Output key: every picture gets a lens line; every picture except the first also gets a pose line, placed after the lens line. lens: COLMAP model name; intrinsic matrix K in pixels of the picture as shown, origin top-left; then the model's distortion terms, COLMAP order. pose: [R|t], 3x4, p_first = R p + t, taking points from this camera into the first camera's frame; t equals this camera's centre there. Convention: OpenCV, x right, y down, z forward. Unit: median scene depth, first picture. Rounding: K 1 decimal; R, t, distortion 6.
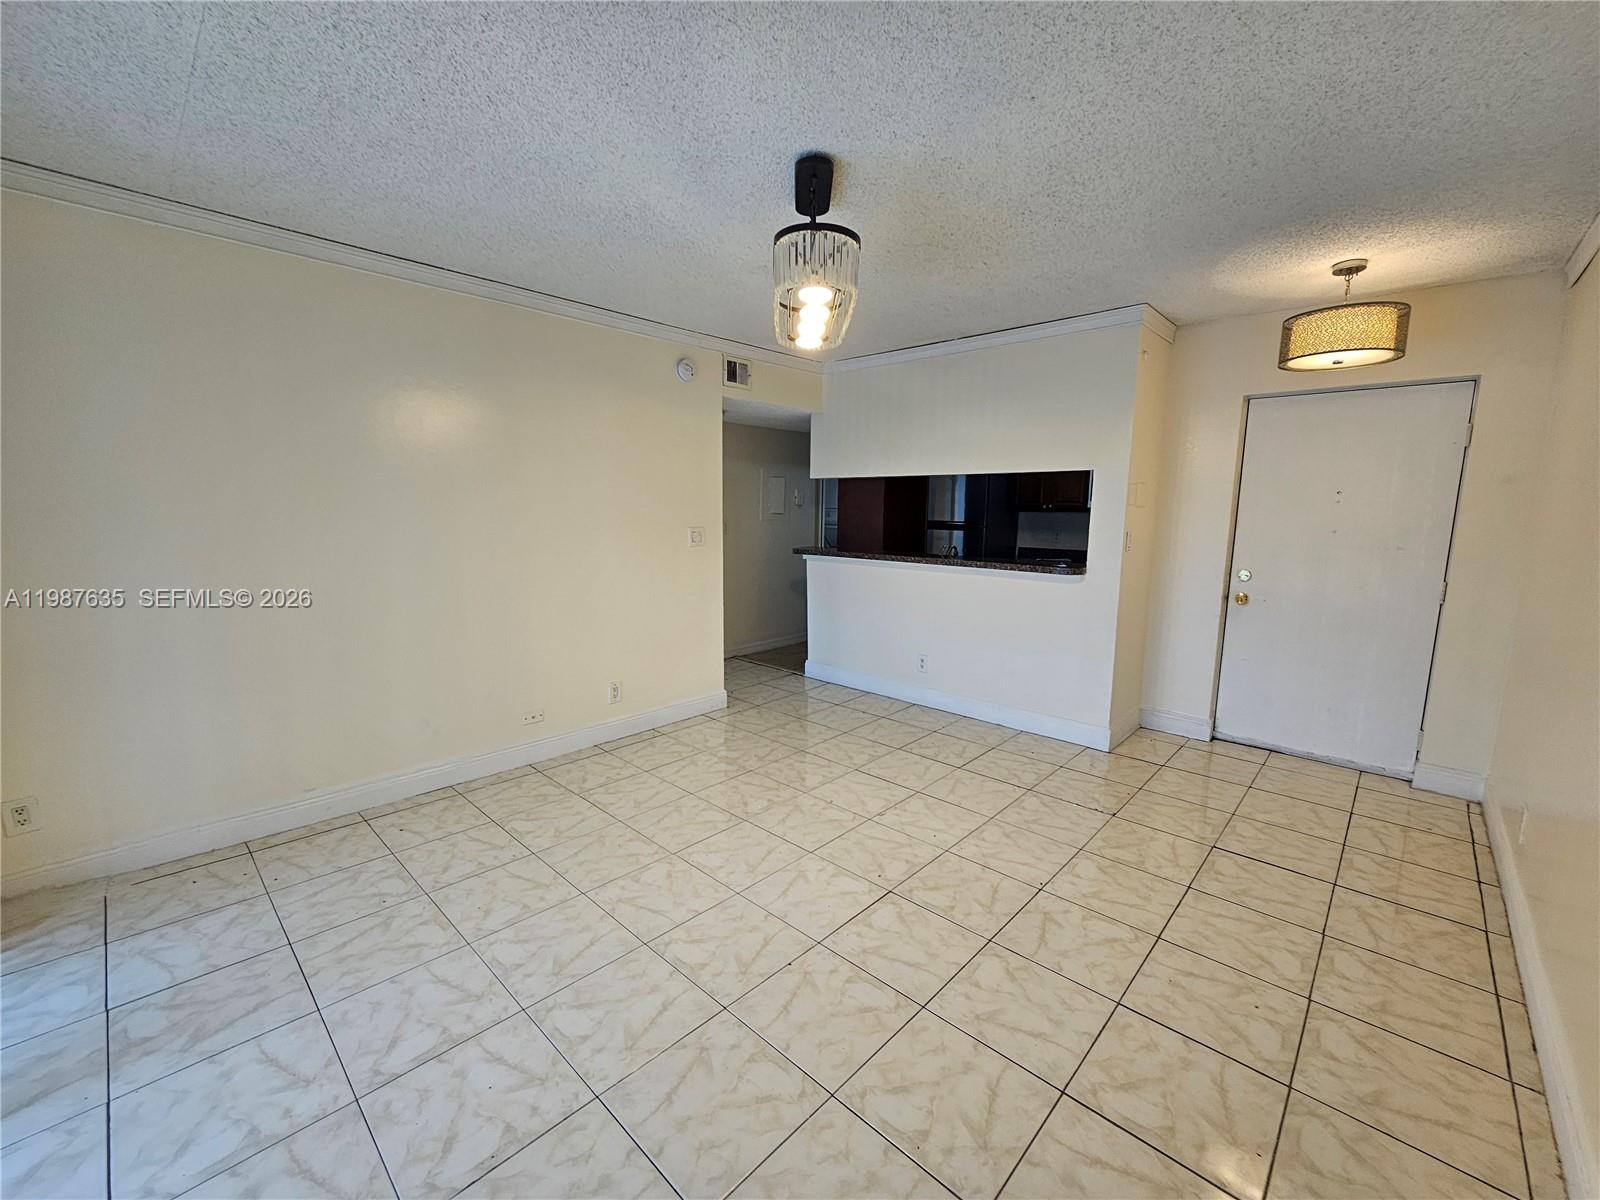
lens RADIAL K [[658.8, 0, 806.0], [0, 658.8, 601.9], [0, 0, 1]] dist [-0.000368, -0.000272]
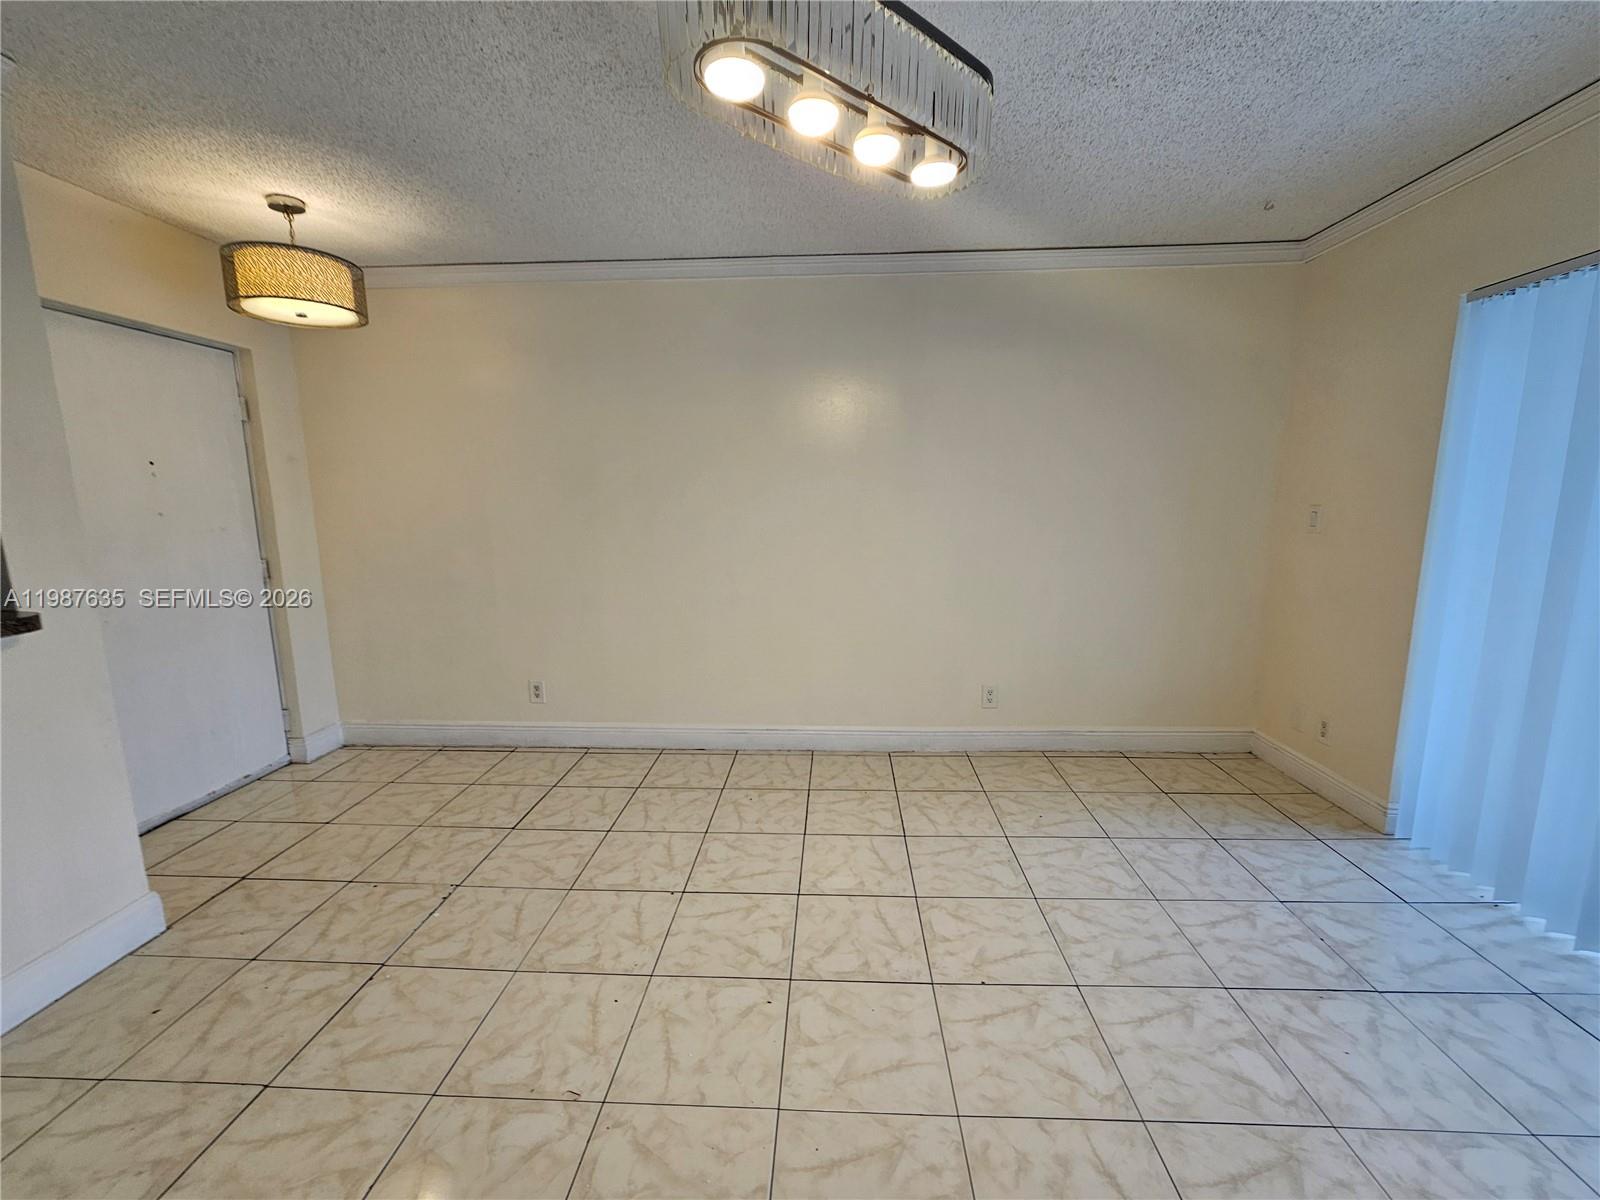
lens RADIAL K [[658.8, 0, 806.0], [0, 658.8, 601.9], [0, 0, 1]] dist [-0.000368, -0.000272]
pose [[-0.644471, -0.126721, 0.754055, -0.337662], [0.115481, 0.958728, 0.259816, -0.146603], [-0.755858, 0.254523, -0.603239, 1.120577]]
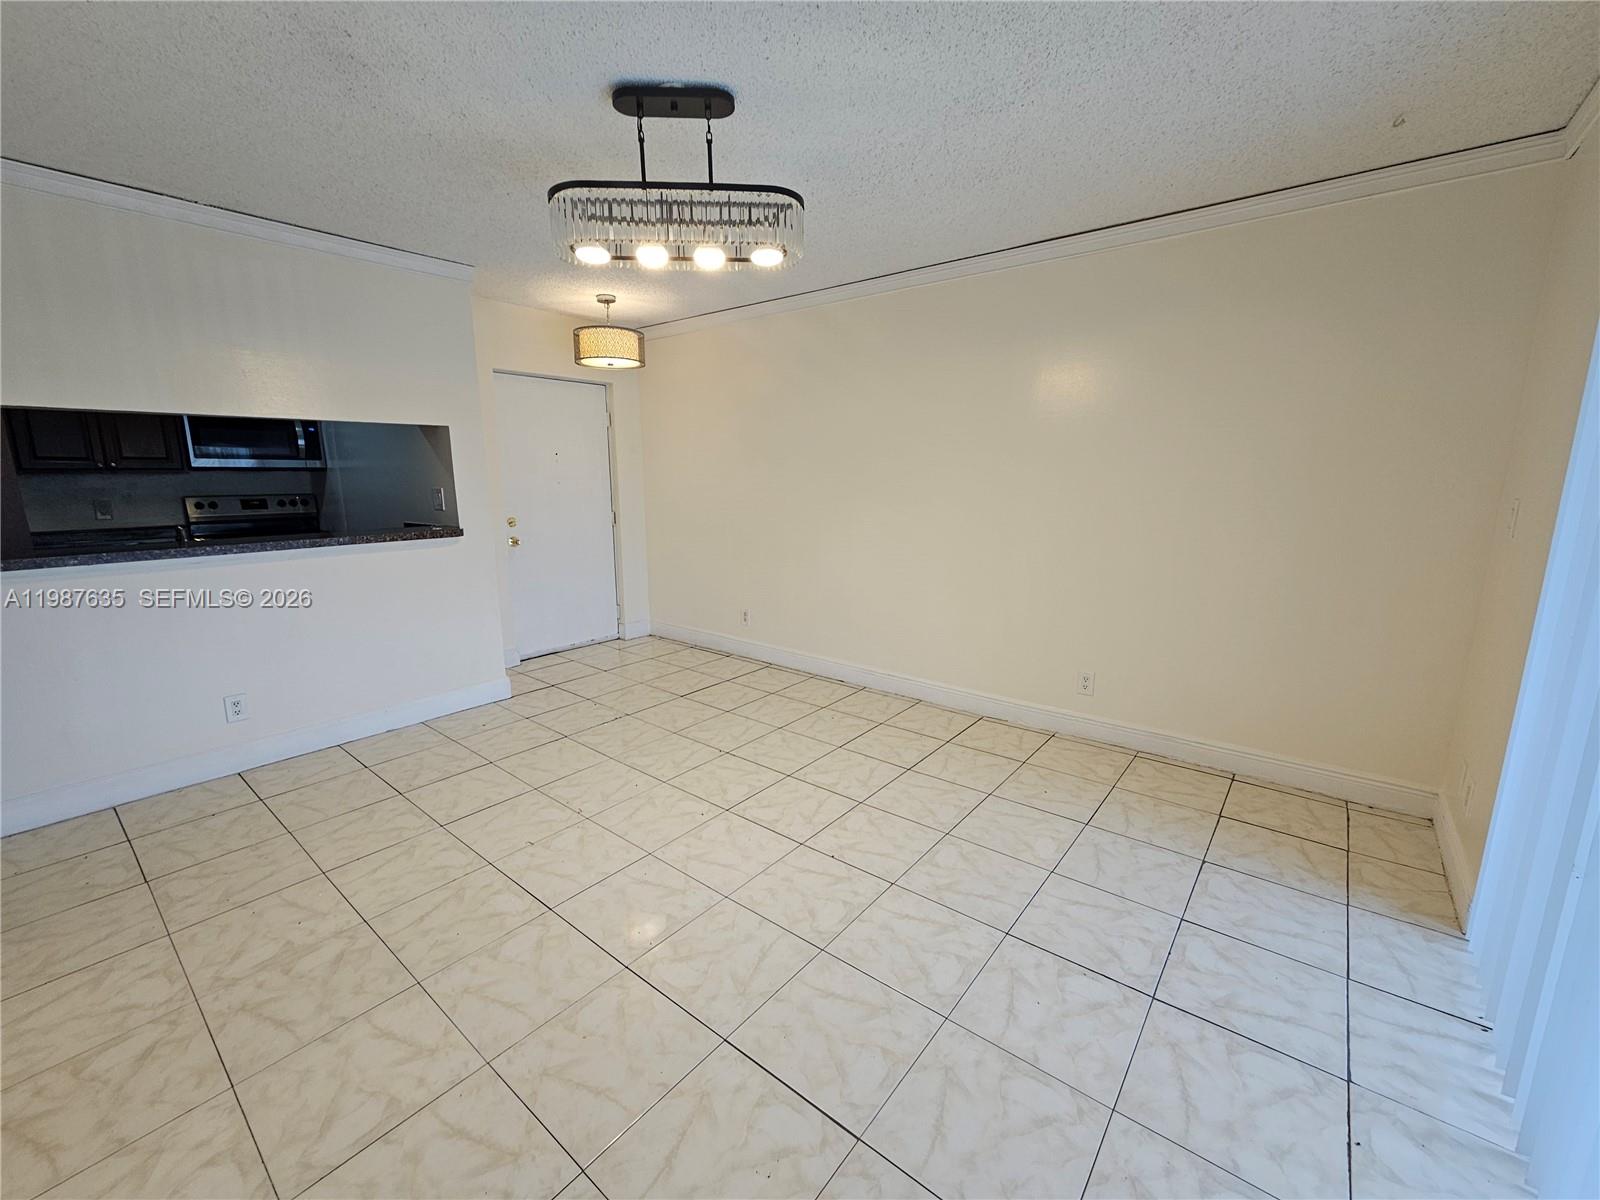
lens RADIAL K [[654.1, 0, 800.0], [0, 654.1, 600.0], [0, 0, 1]] dist [-0.000091, -0.000035]
pose [[-0.071090, -0.202857, 0.976624, -0.749314], [0.147627, 0.966179, 0.211434, -0.102282], [-0.986485, 0.159207, -0.038739, 0.725317]]
